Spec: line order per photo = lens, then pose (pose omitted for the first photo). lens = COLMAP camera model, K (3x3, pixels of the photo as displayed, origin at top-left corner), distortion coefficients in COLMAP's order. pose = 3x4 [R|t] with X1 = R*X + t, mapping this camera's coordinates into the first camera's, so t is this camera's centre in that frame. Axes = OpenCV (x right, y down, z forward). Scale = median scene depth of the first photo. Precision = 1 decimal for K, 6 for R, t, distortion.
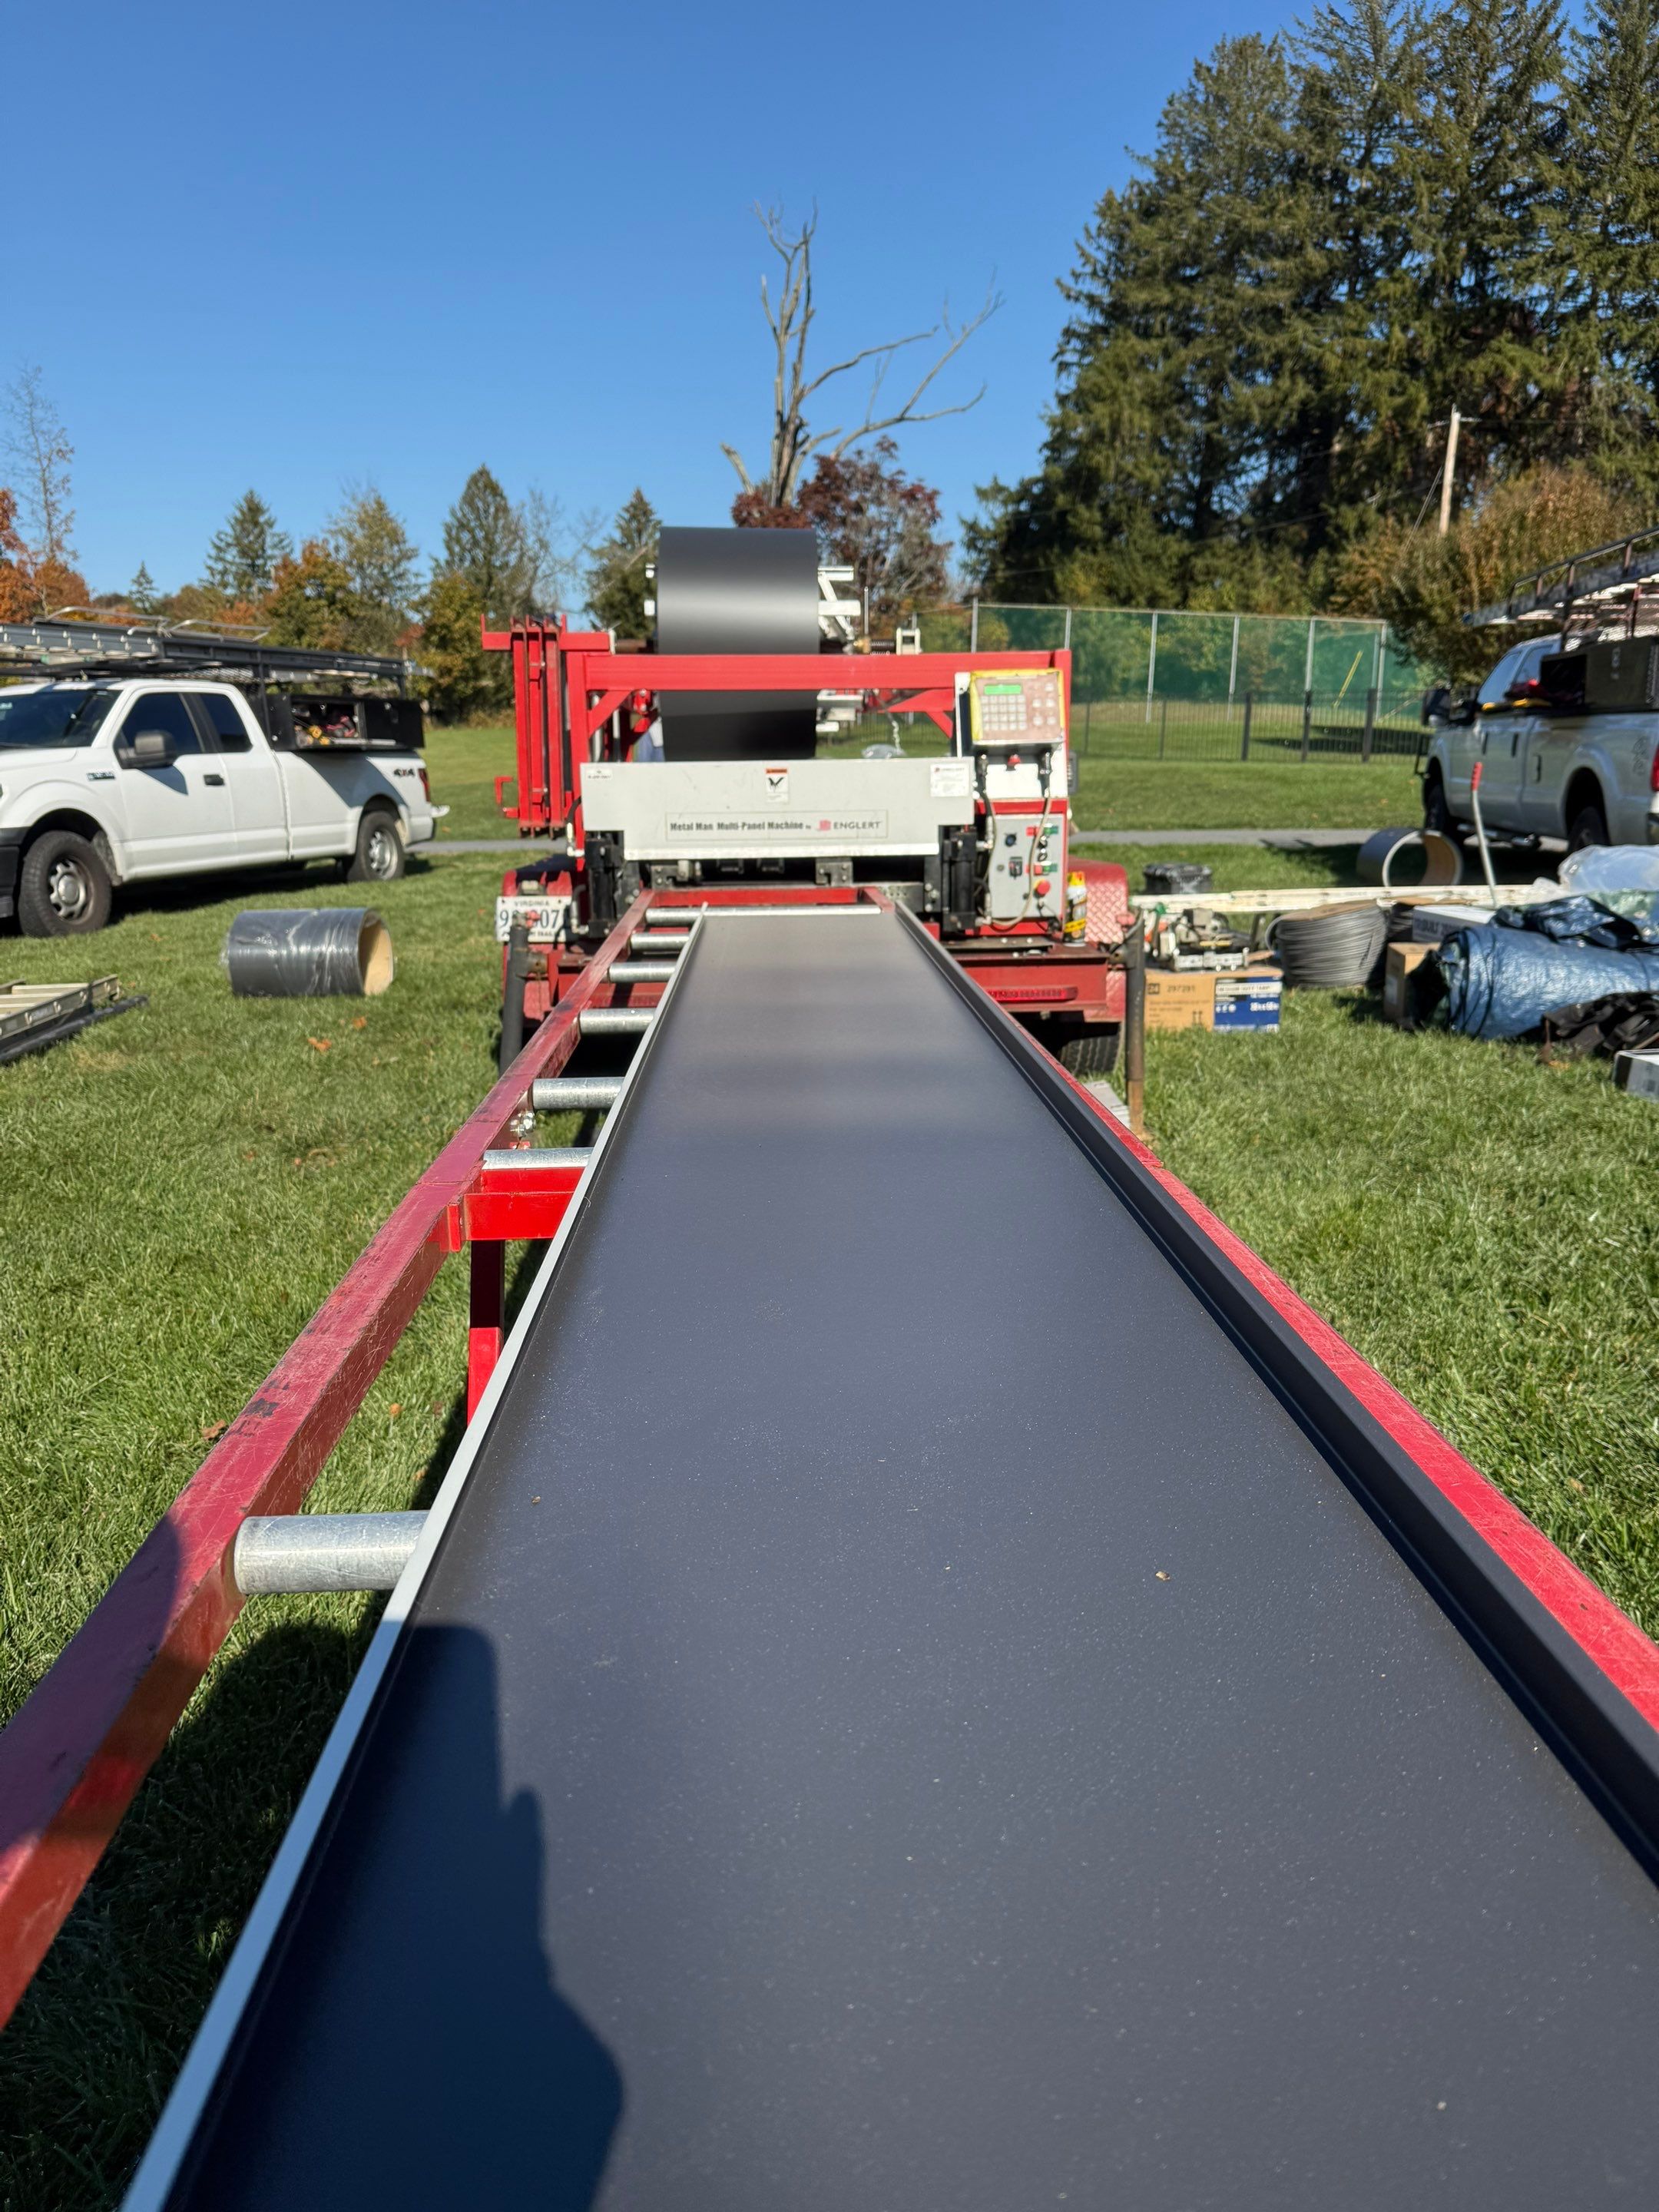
lens RADIAL K [[1594.9, 0, 829.5], [0, 1594.9, 1106.0], [0, 0, 1]] dist [-0.005841, -0.003693]
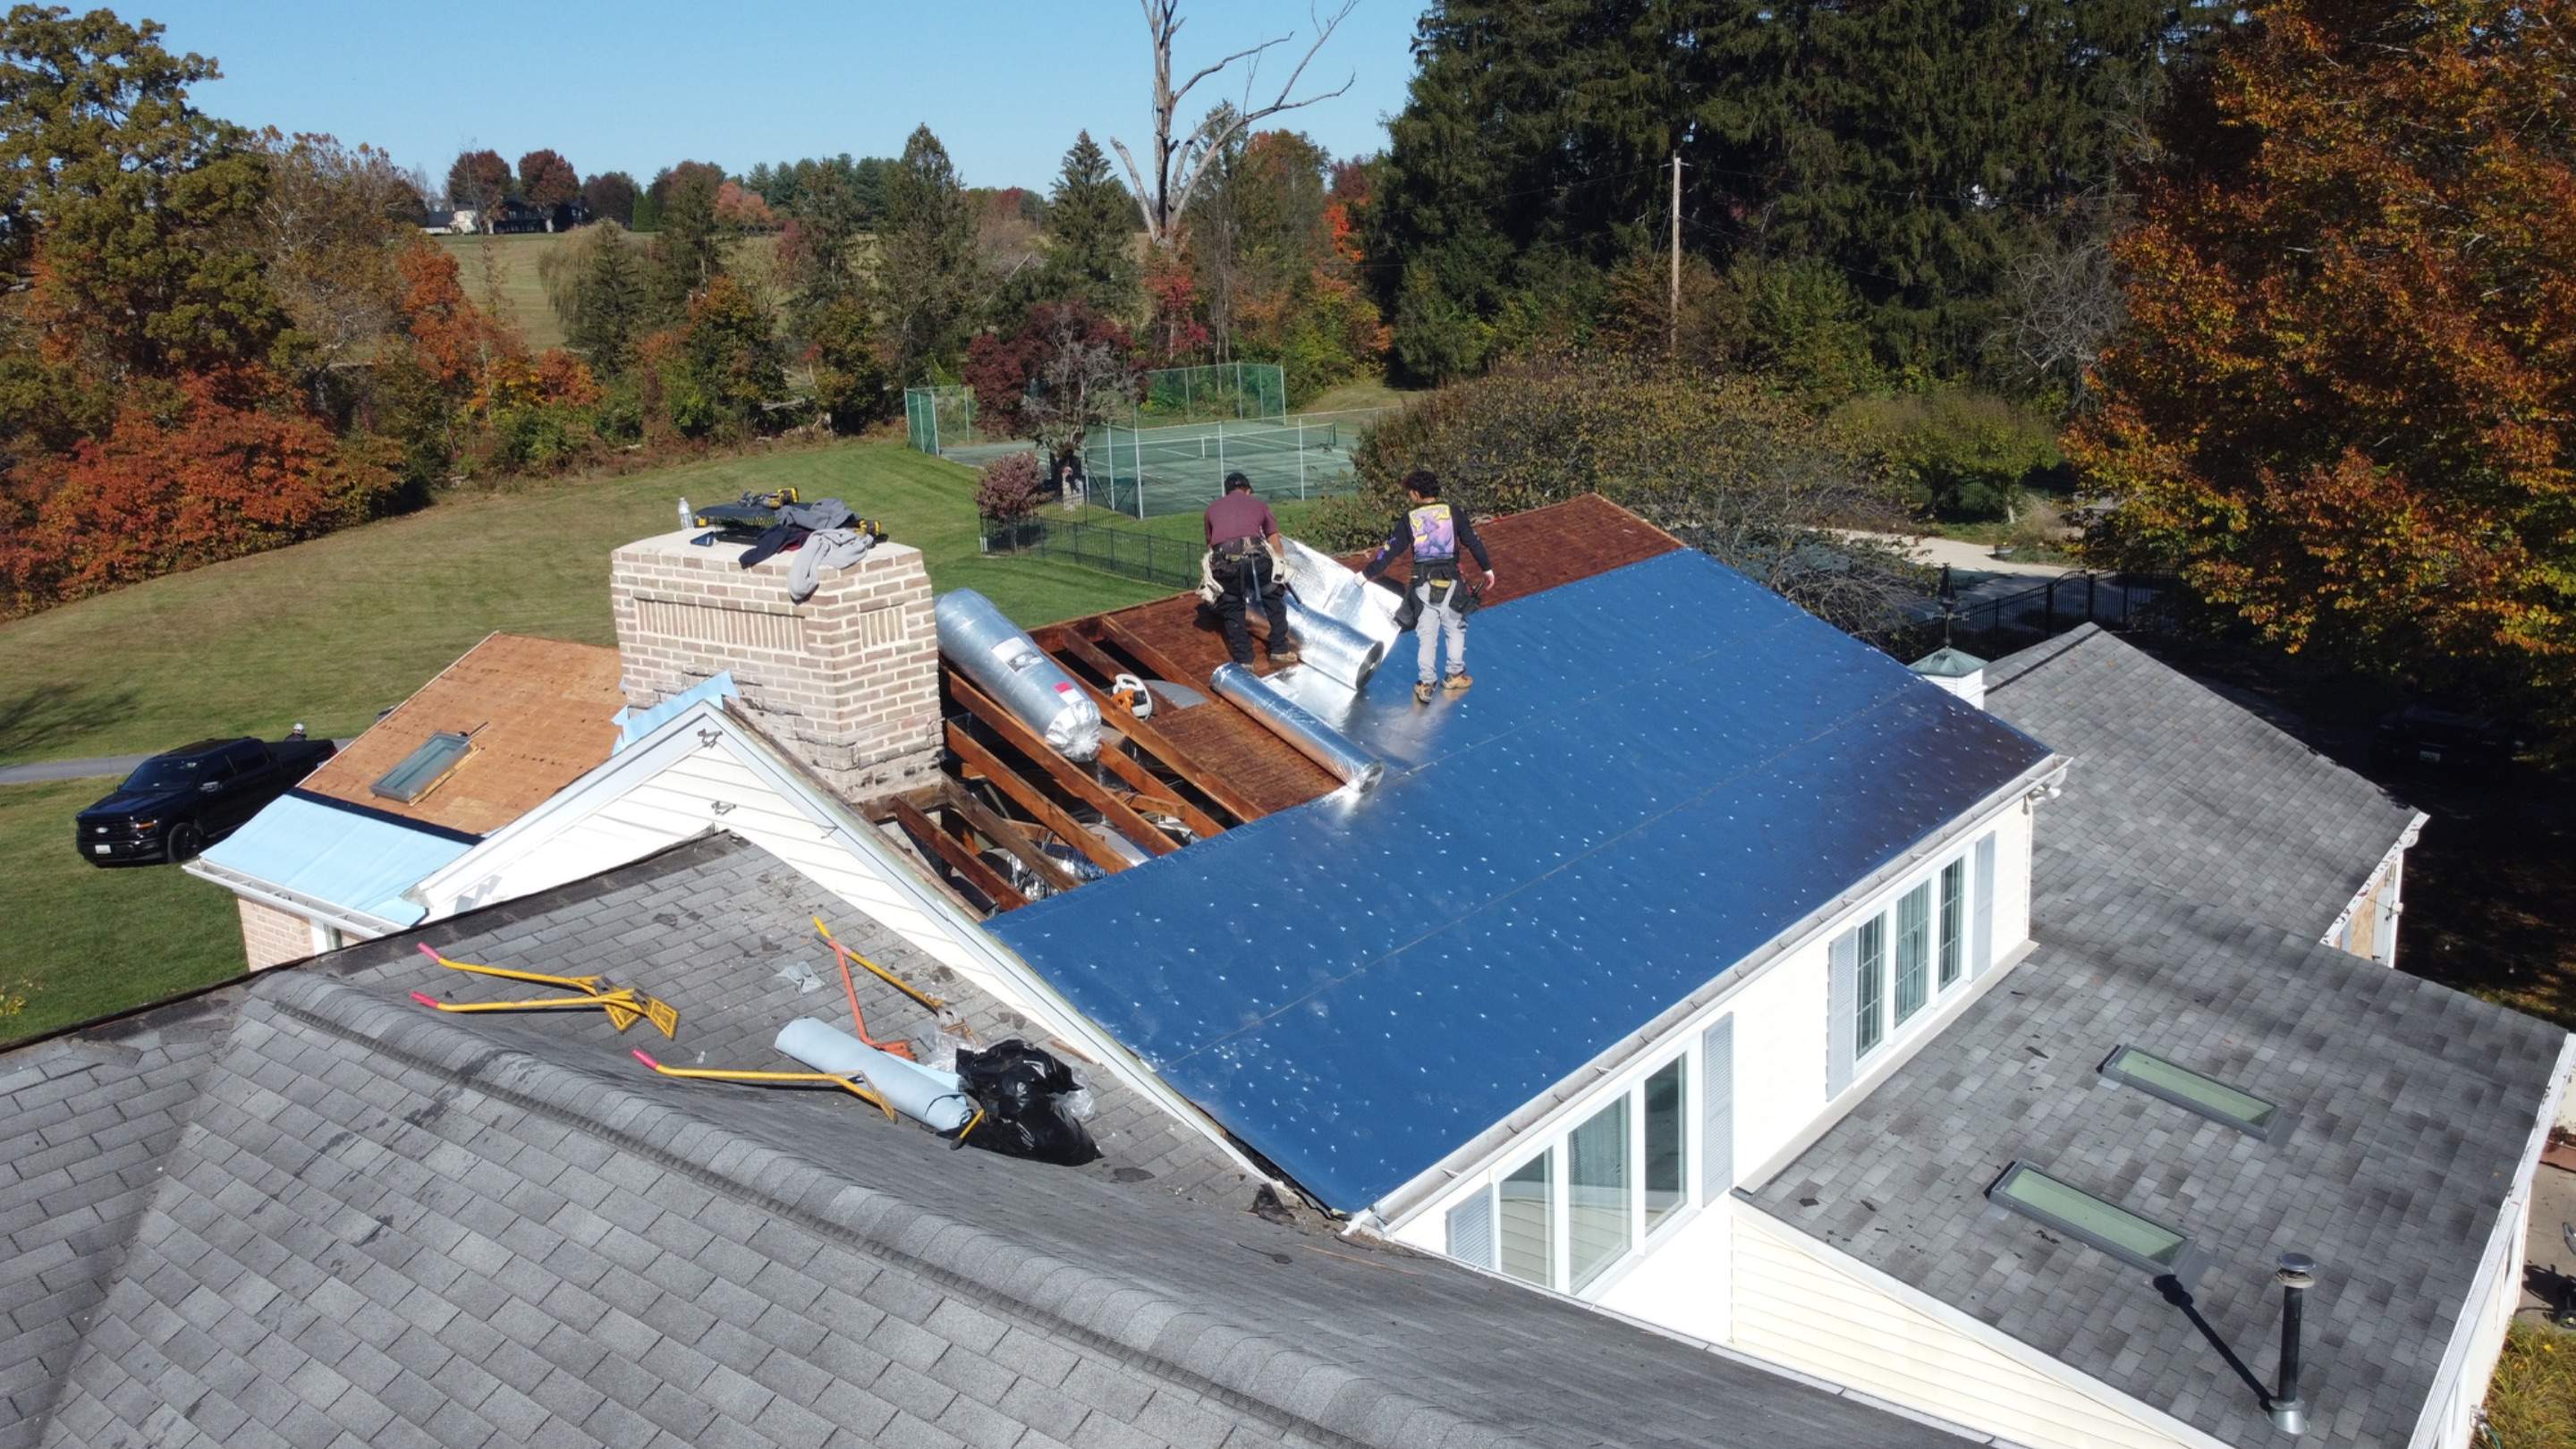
lens RADIAL K [[1990.0, 0, 1288.0], [0, 1990.0, 724.5], [0, 0, 1]] dist [-0.003689, 0.000821]
pose [[0.993550, -0.027468, -0.110016, 0.205949], [0.028109, 0.999596, 0.004278, -0.041837], [0.109854, -0.007342, 0.993921, -0.318560]]
